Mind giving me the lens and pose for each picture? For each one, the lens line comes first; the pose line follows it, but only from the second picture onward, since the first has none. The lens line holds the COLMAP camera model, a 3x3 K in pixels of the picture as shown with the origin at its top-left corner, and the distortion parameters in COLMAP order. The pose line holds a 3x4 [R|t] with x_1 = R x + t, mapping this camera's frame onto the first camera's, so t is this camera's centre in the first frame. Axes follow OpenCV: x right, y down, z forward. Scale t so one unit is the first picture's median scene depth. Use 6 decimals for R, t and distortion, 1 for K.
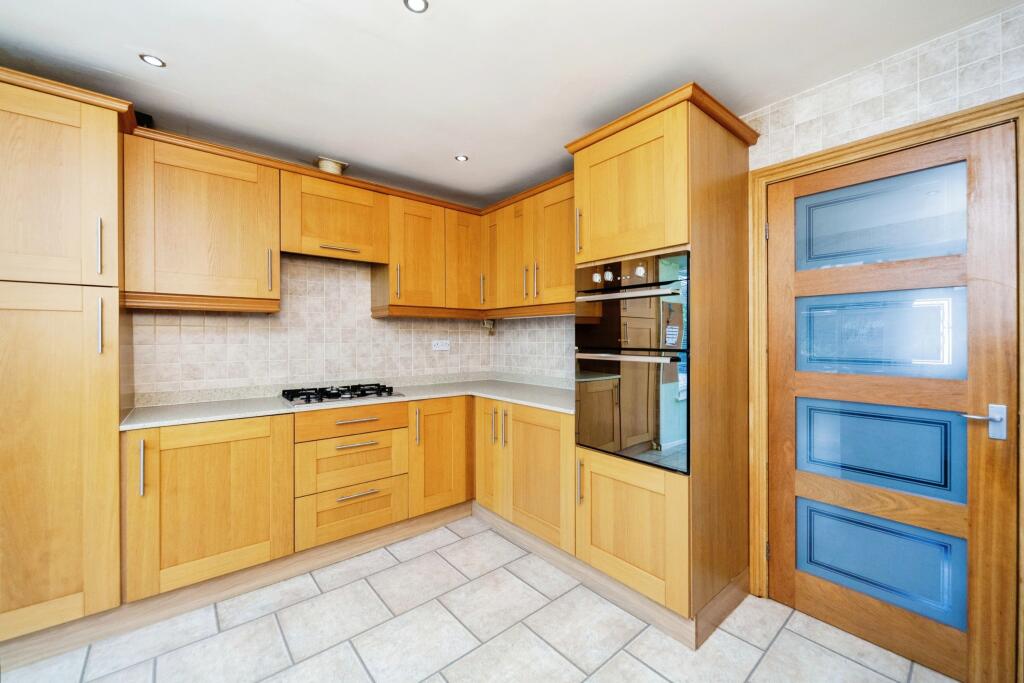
lens RADIAL K [[402.8, 0, 512.6], [0, 402.8, 336.6], [0, 0, 1]] dist [-0.000907, -0.000115]
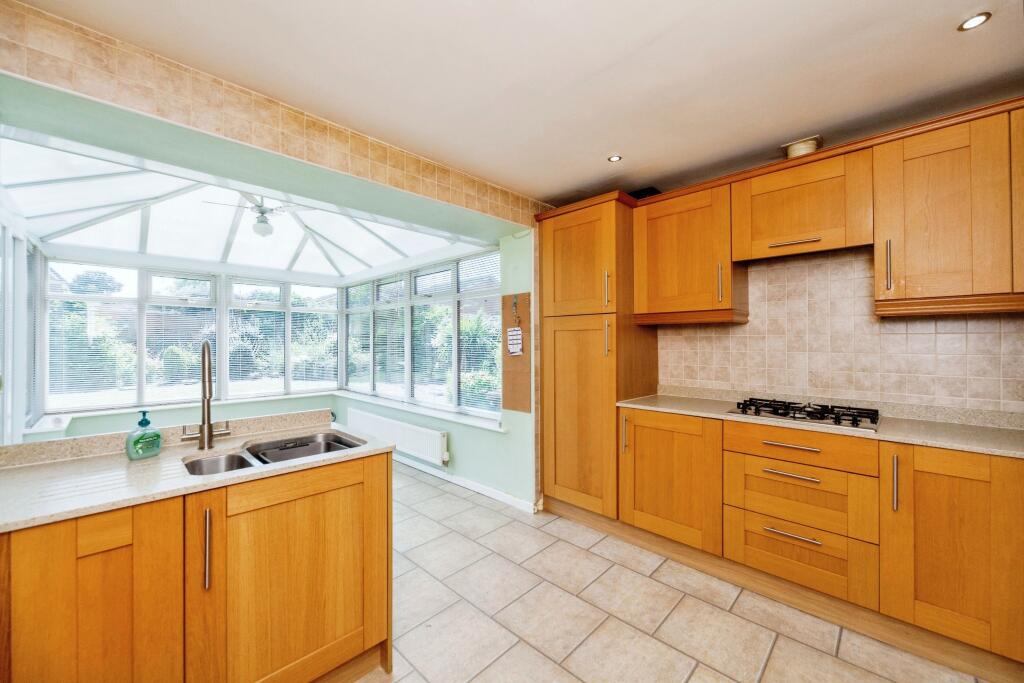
lens RADIAL K [[394.3, 0, 540.9], [0, 394.3, 342.1], [0, 0, 1]] dist [0.001123, 0.000252]
pose [[0.141435, 0.000167, -0.989948, 0.352440], [0.002751, 0.999996, 0.000561, -0.008765], [0.989944, -0.002803, 0.141434, 0.370227]]
